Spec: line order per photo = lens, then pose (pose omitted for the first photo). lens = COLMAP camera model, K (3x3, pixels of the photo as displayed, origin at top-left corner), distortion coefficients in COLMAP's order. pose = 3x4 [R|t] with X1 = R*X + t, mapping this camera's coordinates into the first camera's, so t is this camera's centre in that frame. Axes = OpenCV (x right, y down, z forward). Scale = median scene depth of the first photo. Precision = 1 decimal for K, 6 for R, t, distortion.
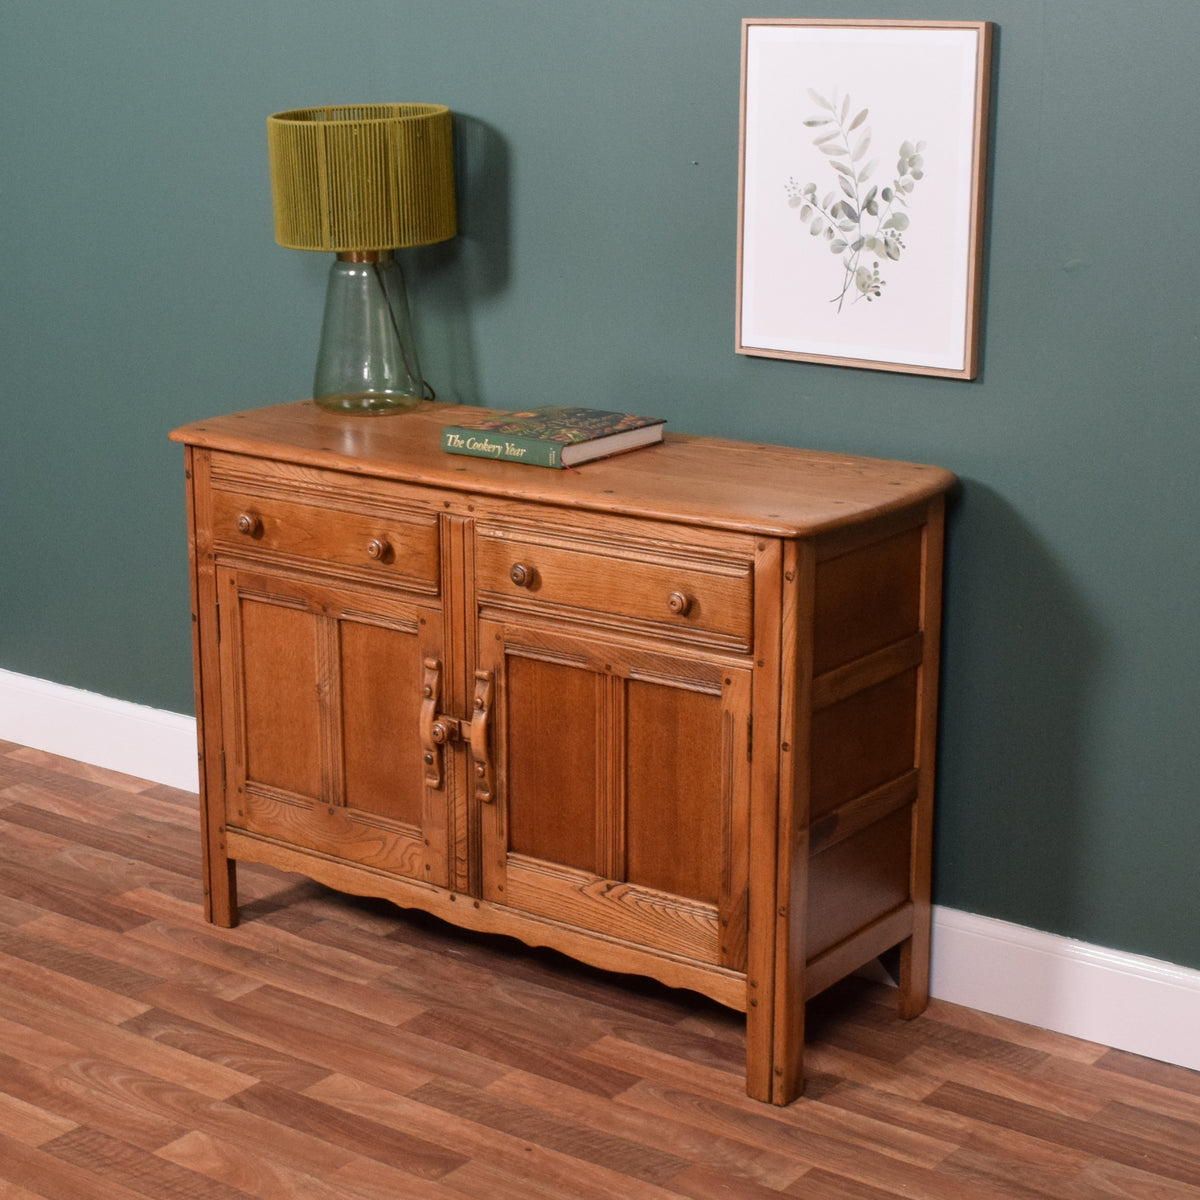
lens RADIAL K [[2354.8, 0, 571.5], [0, 2354.8, 600.9], [0, 0, 1]] dist [-0.010466, -0.173138]
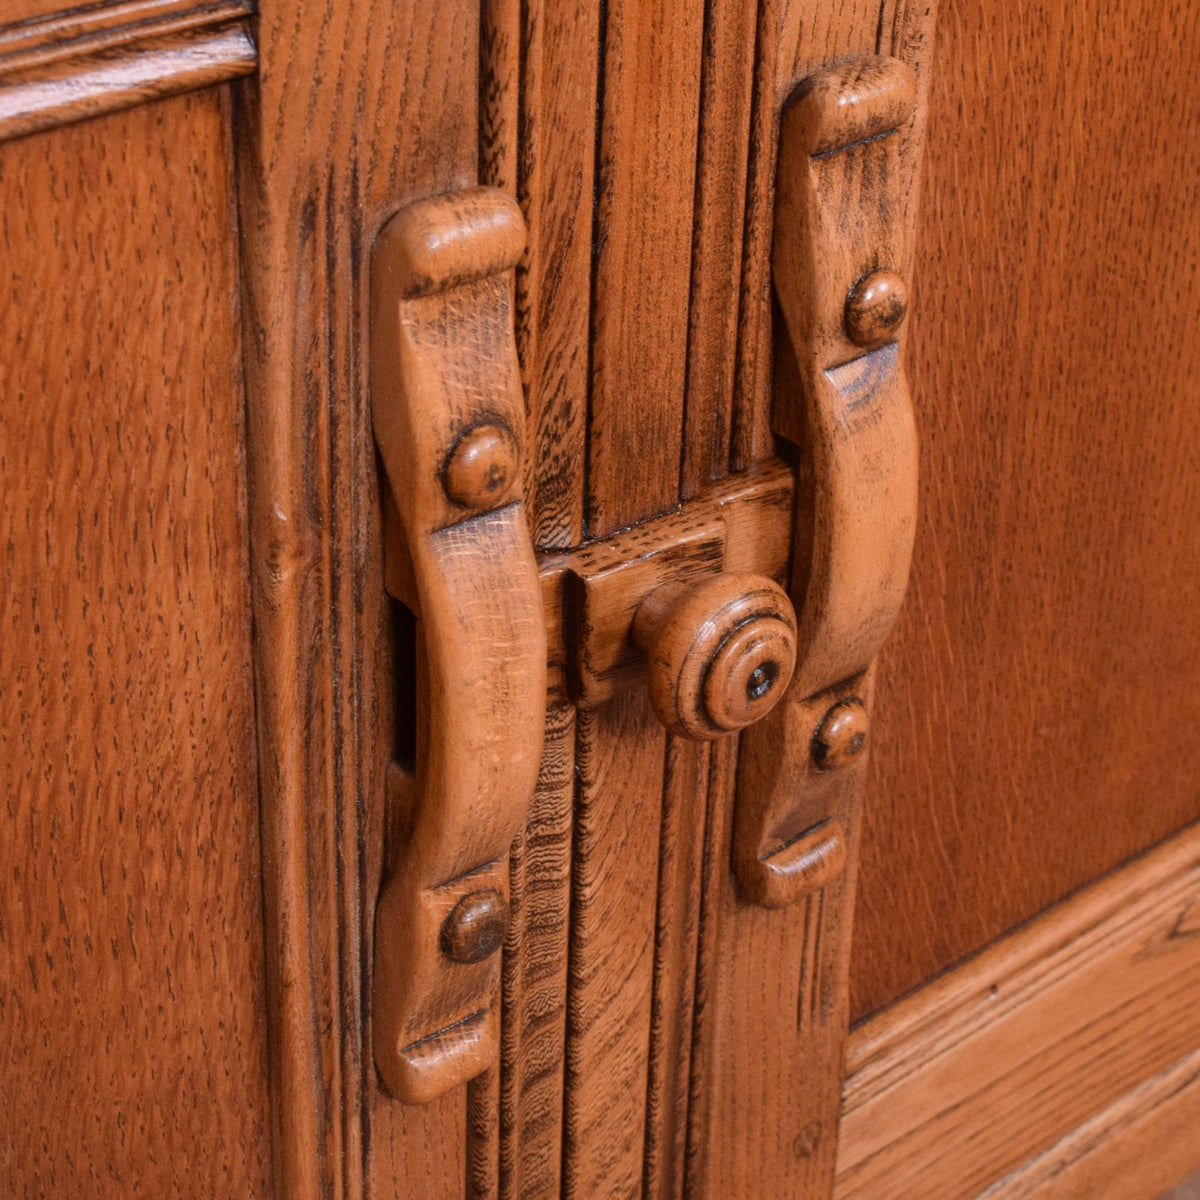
lens RADIAL K [[2890.6, 0, 619.7], [0, 2890.6, 597.7], [0, 0, 1]] dist [0.011494, -0.530116]
pose [[0.185027, -0.510946, 0.839463, -0.192738], [0.215532, 0.854514, 0.472601, -0.025545], [-0.958807, 0.093487, 0.268234, 0.972063]]
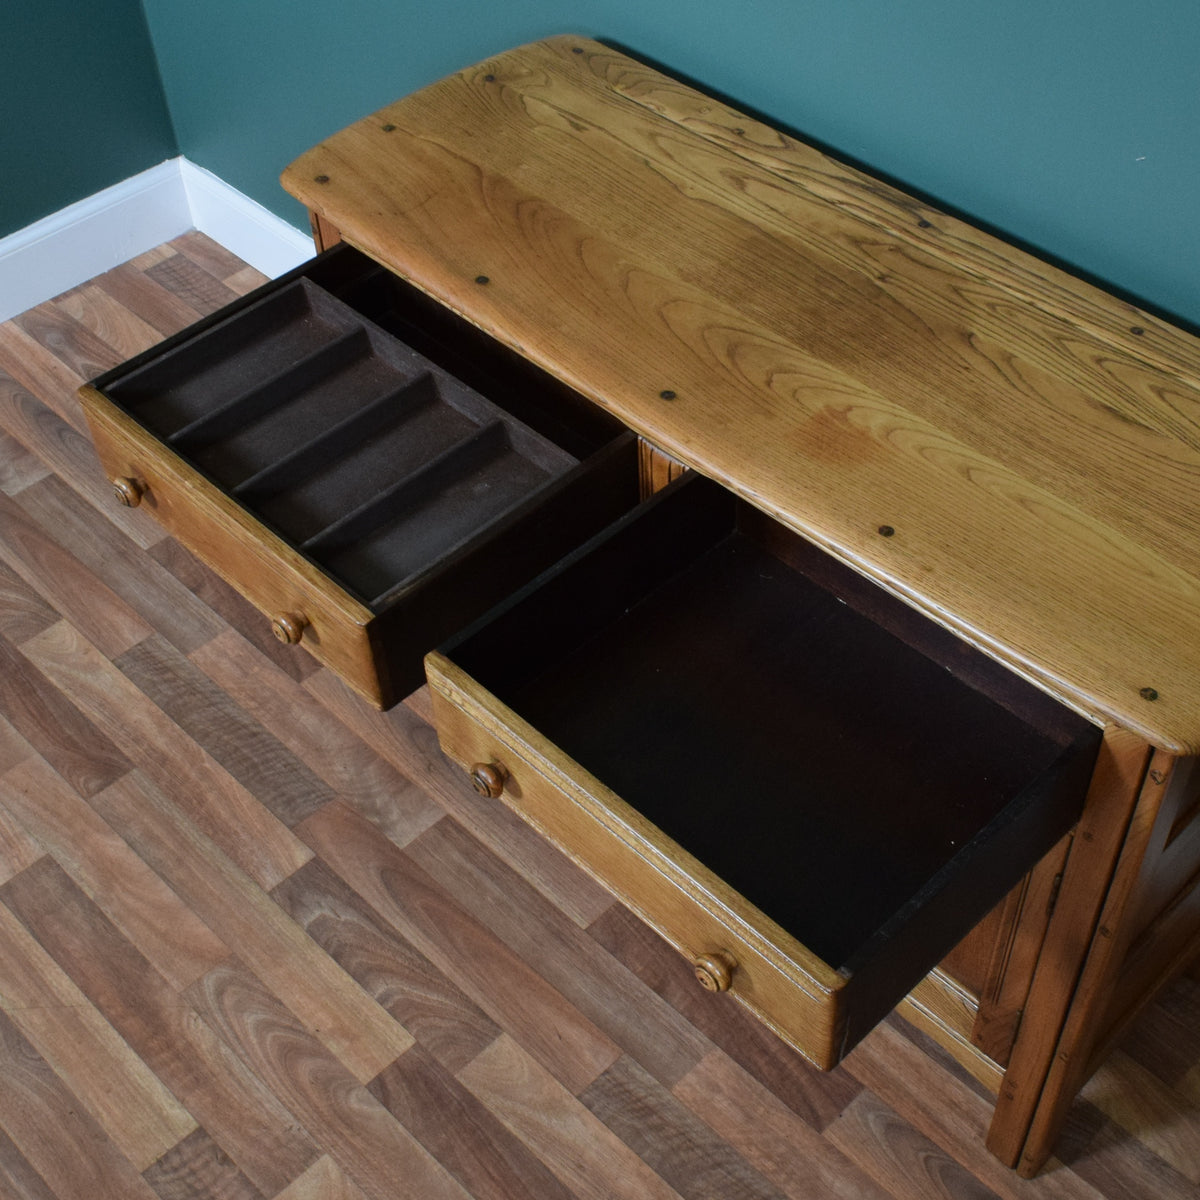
lens RADIAL K [[1677.6, 0, 657.7], [0, 1677.6, 597.2], [0, 0, 1]] dist [-0.006748, -0.030555]
pose [[0.991534, 0.087656, -0.095798, -0.000287], [-0.023288, 0.845847, 0.532917, -0.254755], [0.127743, -0.526174, 0.840727, 0.571927]]
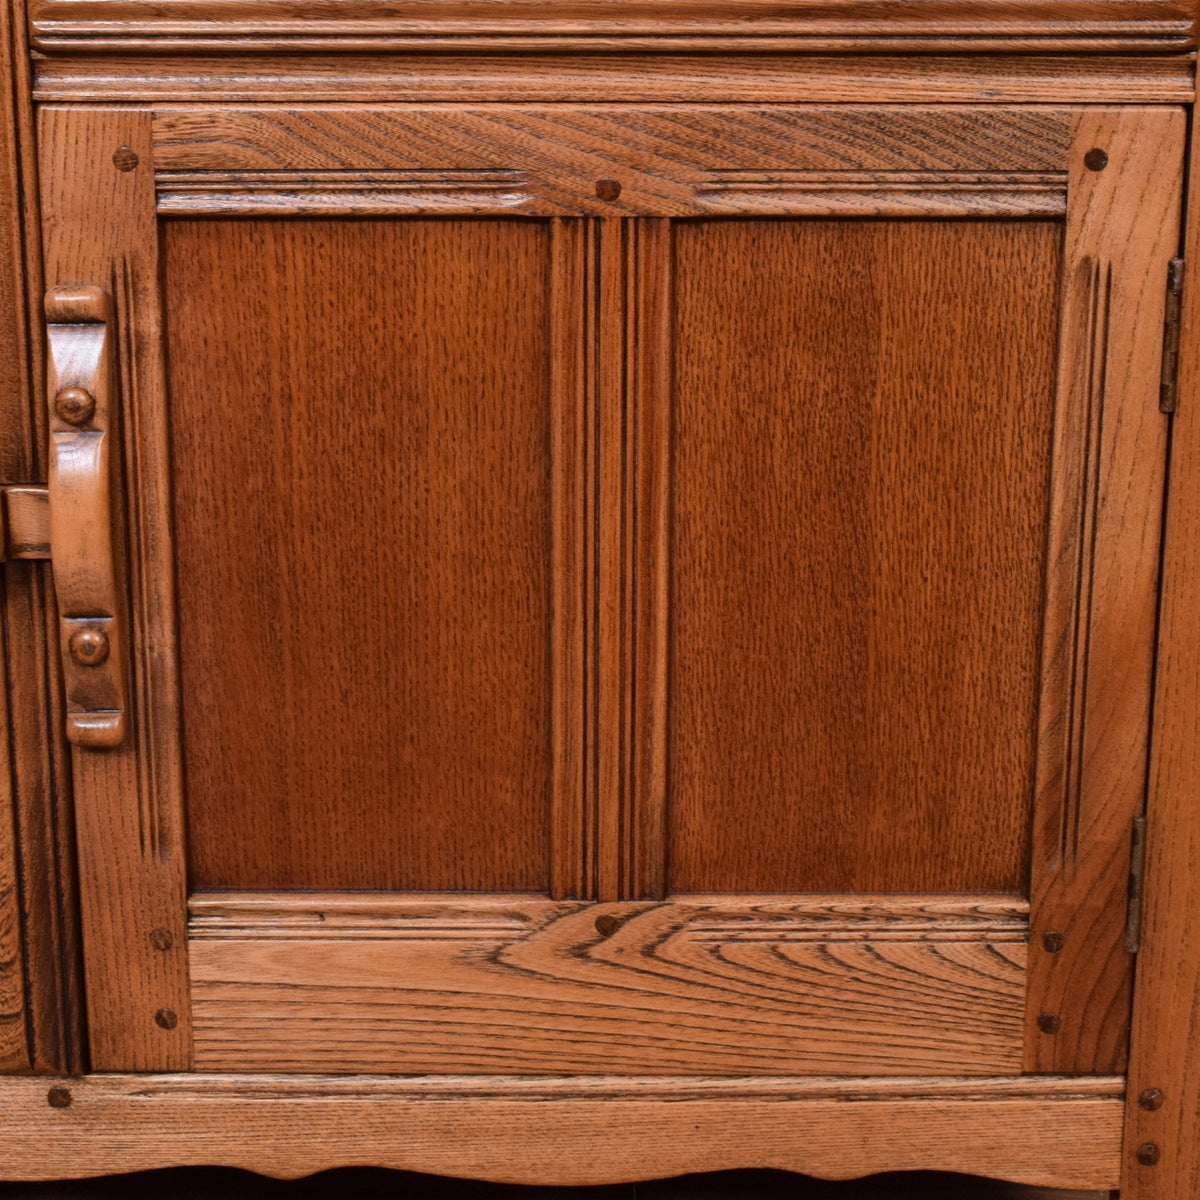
lens RADIAL K [[2890.6, 0, 619.7], [0, 2890.6, 597.7], [0, 0, 1]] dist [0.011494, -0.530116]
pose [[0.798319, -0.176389, 0.575824, -0.191298], [0.143420, 0.984320, 0.102686, 0.039689], [-0.584908, 0.000608, 0.811100, 0.680676]]
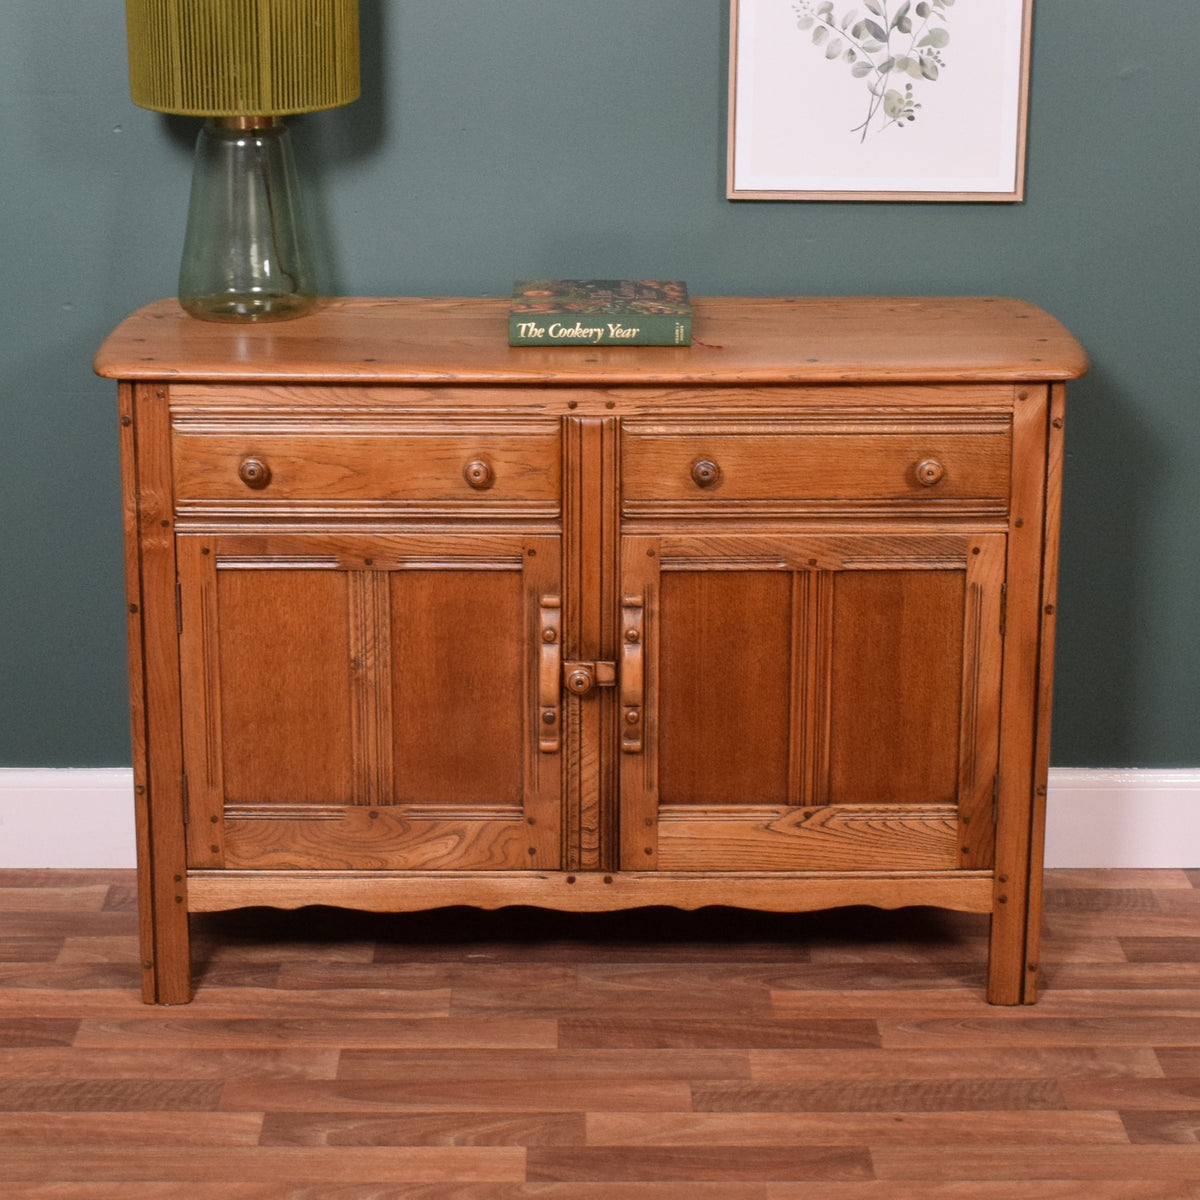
lens RADIAL K [[2714.1, 0, 595.6], [0, 2714.1, 465.1], [0, 0, 1]] dist [-0.017783, -0.100178]
pose [[0.797073, -0.141168, 0.587150, -0.607989], [0.147975, 0.988309, 0.036739, -0.053841], [-0.585472, 0.057600, 0.808644, 0.224580]]
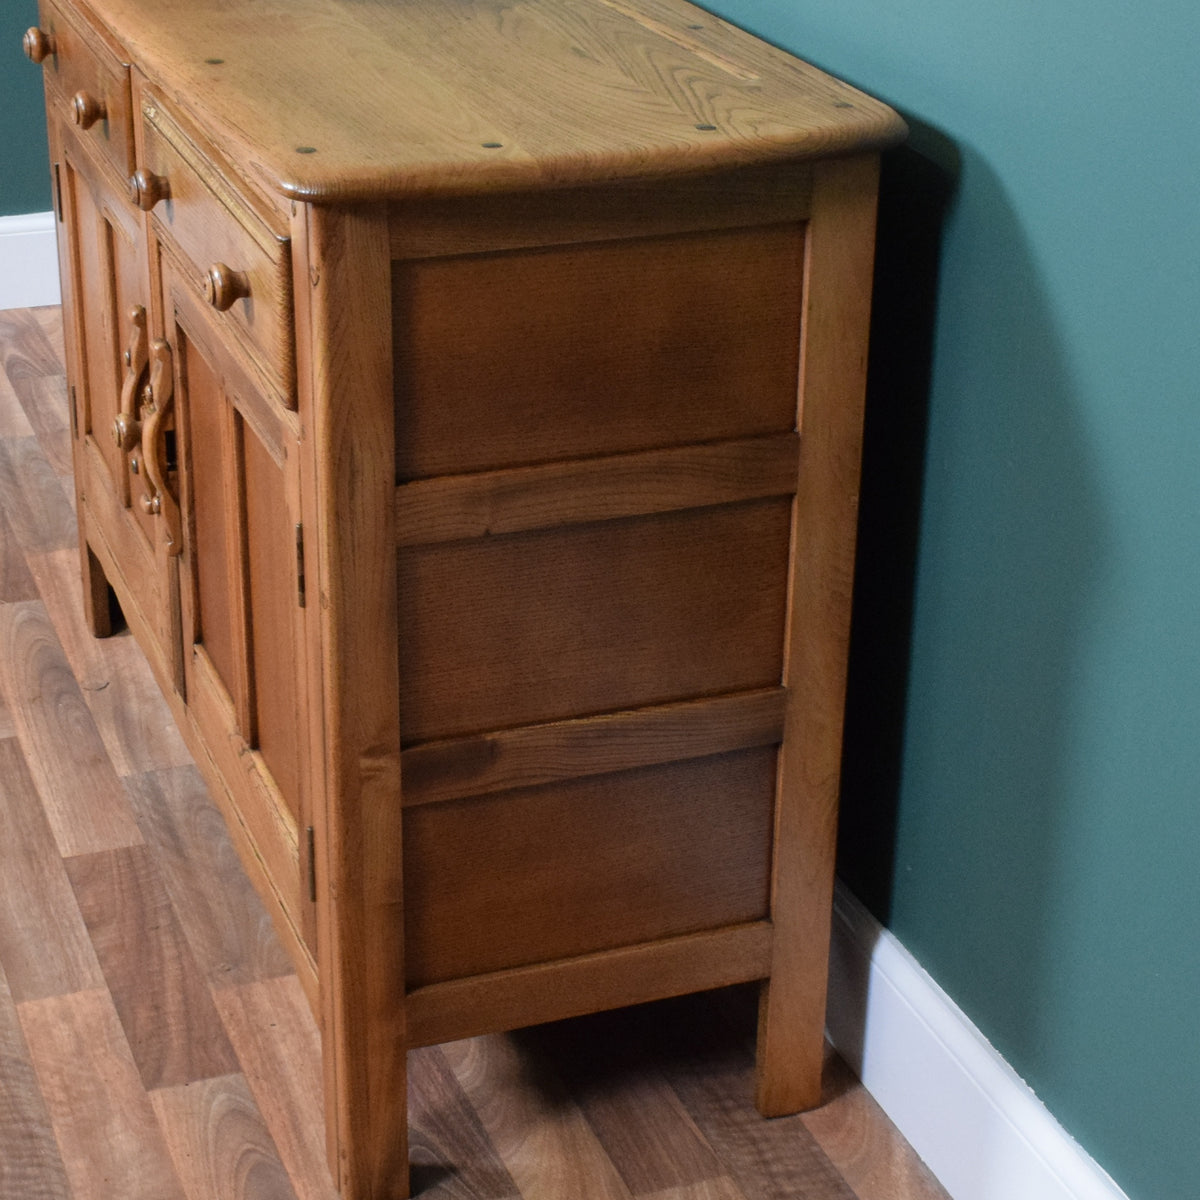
lens RADIAL K [[2525.6, 0, 535.5], [0, 2525.6, 599.5], [0, 0, 1]] dist [-0.038163, 0.073424]
pose [[0.835602, 0.240825, -0.493734, 0.371989], [-0.146187, 0.963858, 0.222725, -0.063725], [0.529527, -0.113931, 0.840607, 0.508156]]
